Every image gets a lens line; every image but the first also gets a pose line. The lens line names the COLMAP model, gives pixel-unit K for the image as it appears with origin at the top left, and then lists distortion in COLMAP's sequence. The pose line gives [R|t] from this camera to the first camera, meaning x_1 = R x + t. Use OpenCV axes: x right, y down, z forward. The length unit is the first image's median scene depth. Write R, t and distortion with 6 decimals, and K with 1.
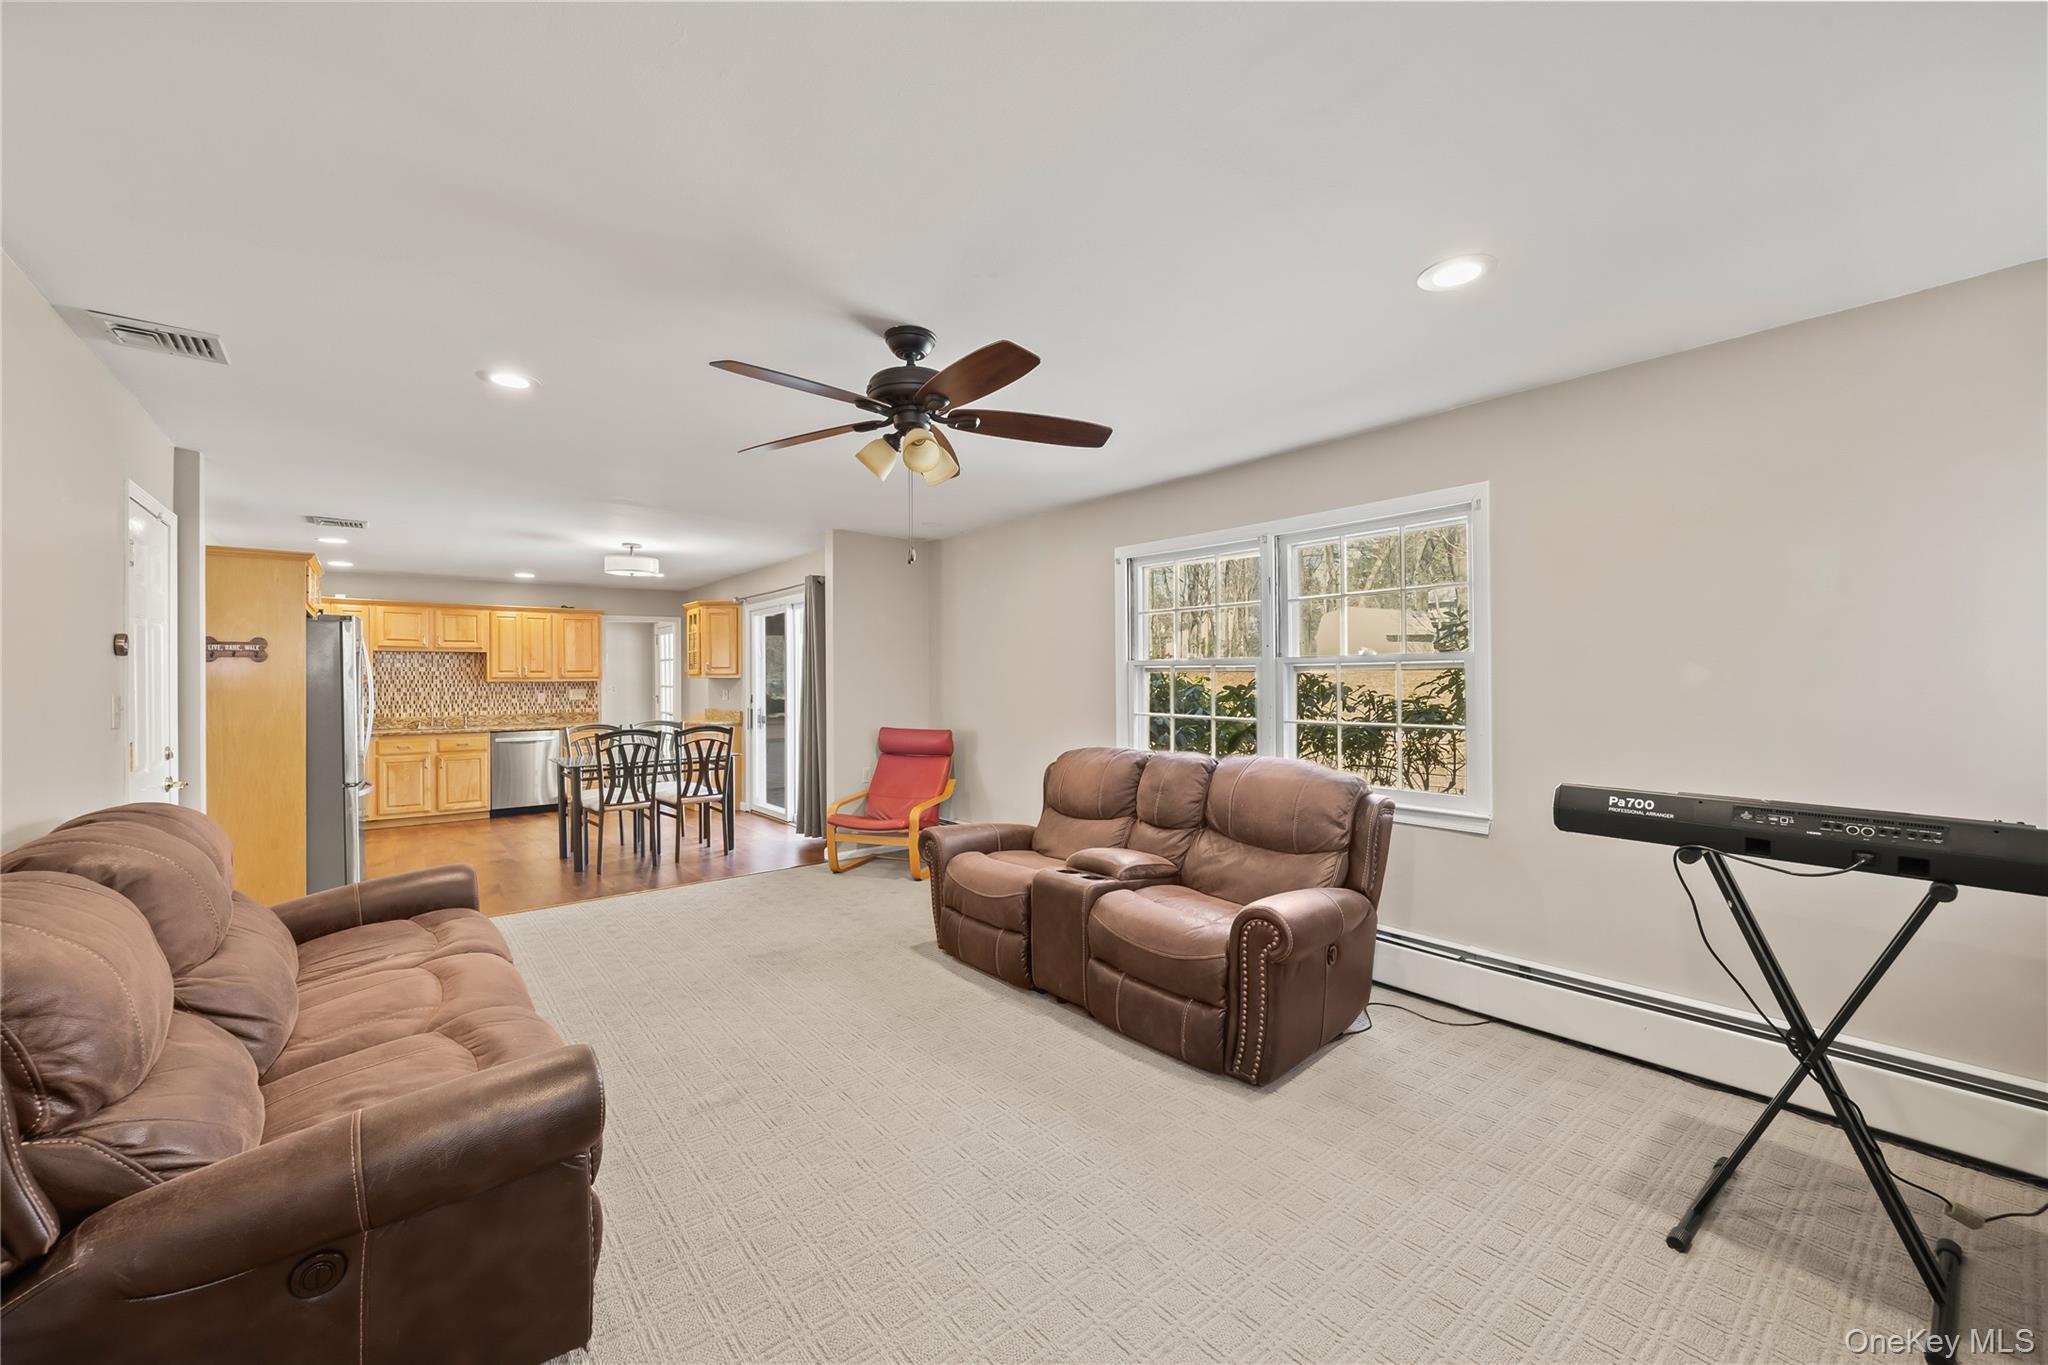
lens RADIAL K [[792.8, 0, 1008.6], [0, 792.8, 684.2], [0, 0, 1]] dist [-0.001843, -0.000654]
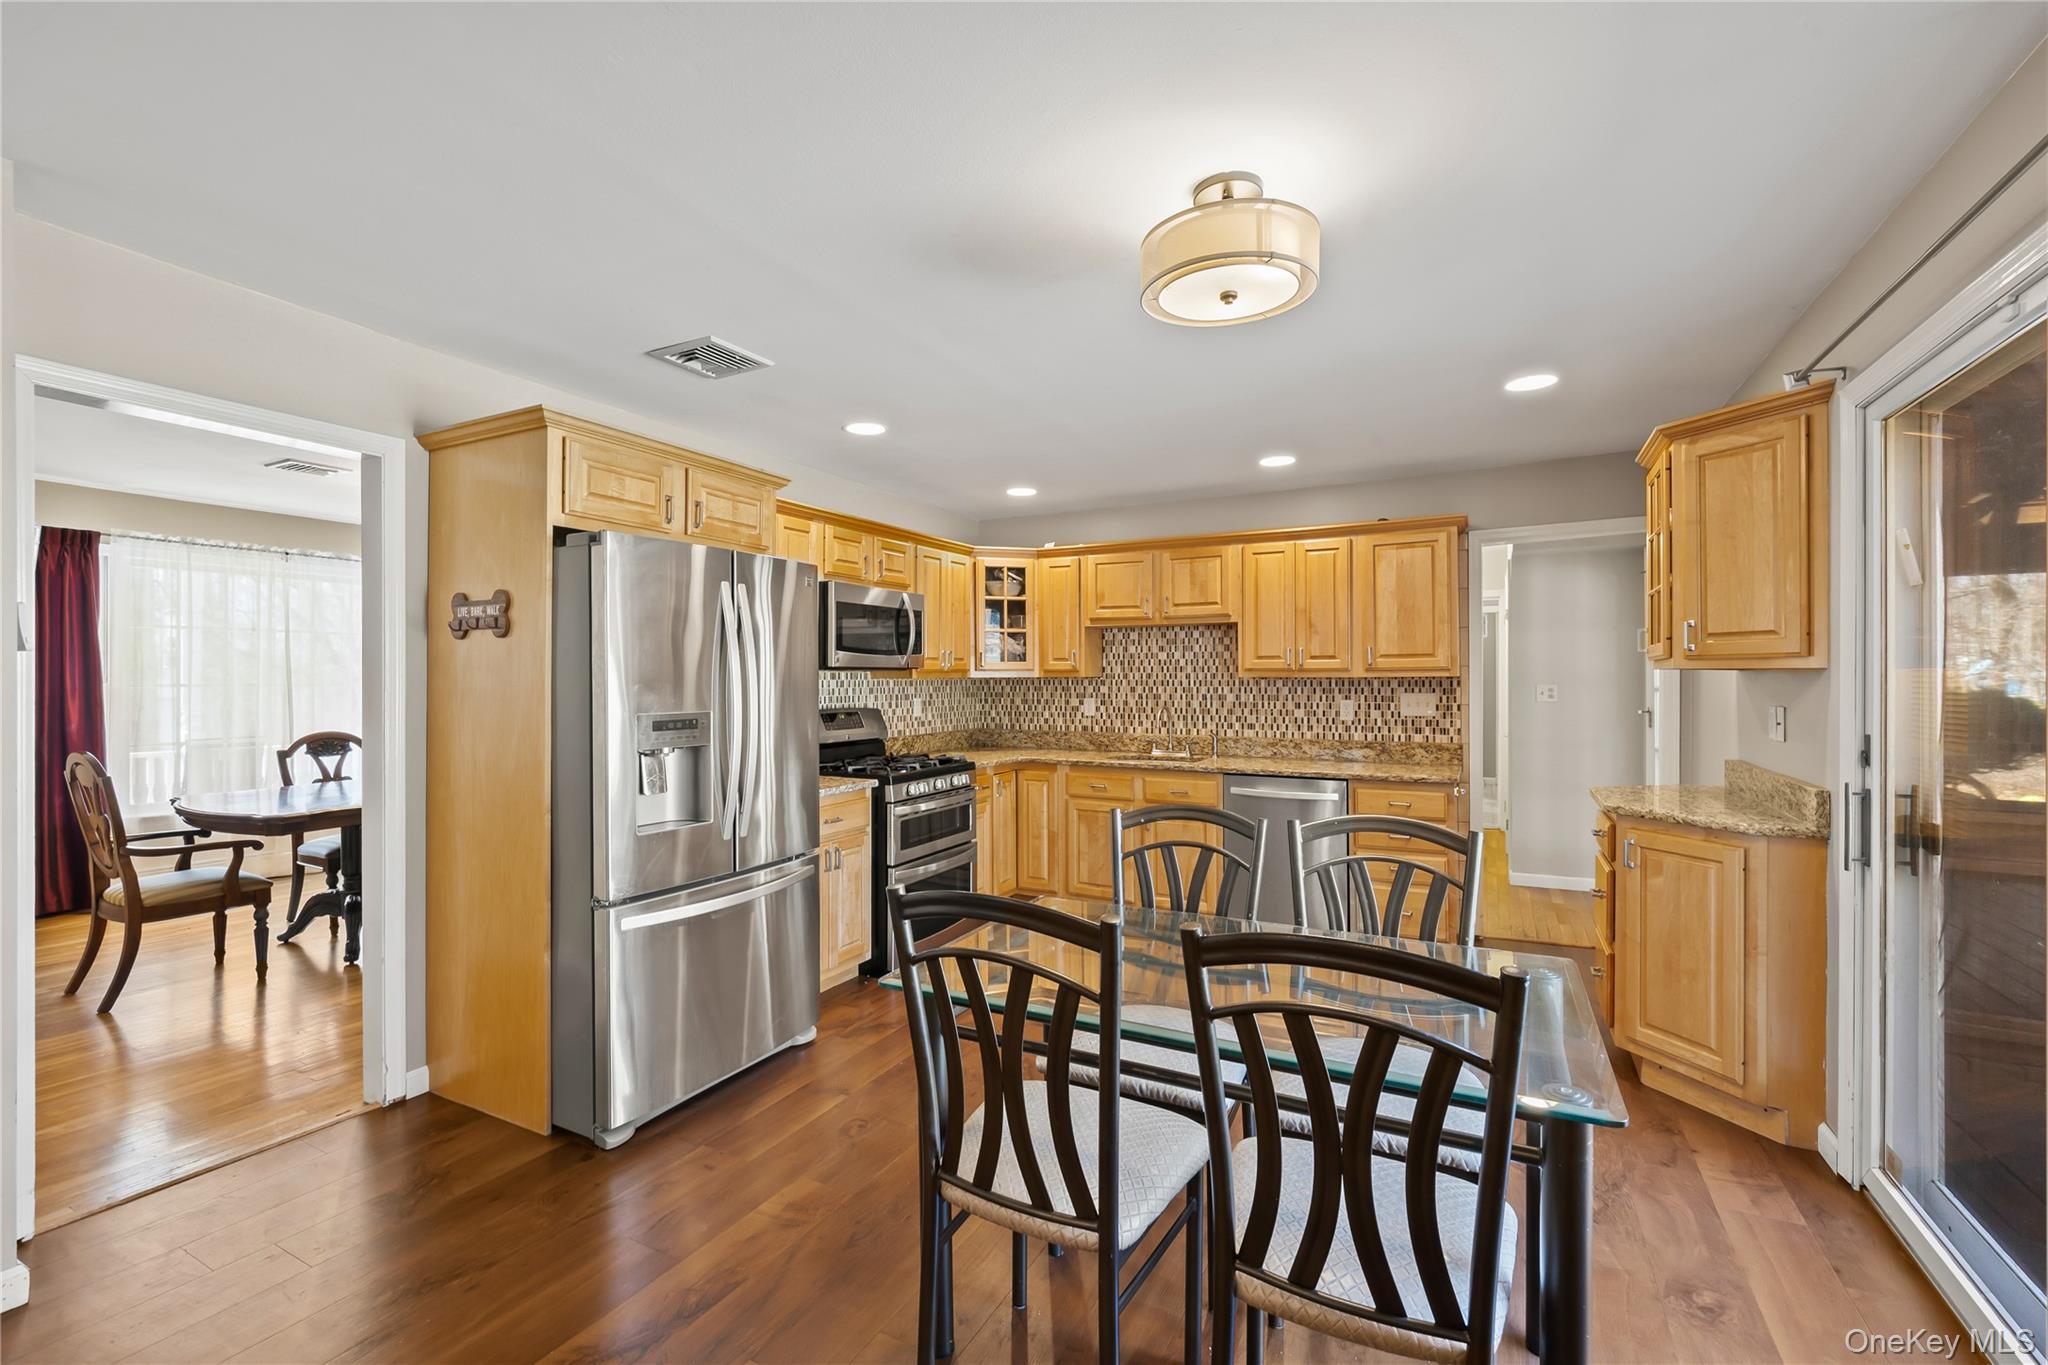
lens RADIAL K [[886.4, 0, 1005.4], [0, 886.4, 678.3], [0, 0, 1]] dist [-0.002186, -0.001172]
pose [[0.392063, 0.006493, -0.919916, -0.173350], [-0.006590, 0.999969, 0.004250, -0.003797], [0.919915, 0.004396, 0.392094, 0.641468]]
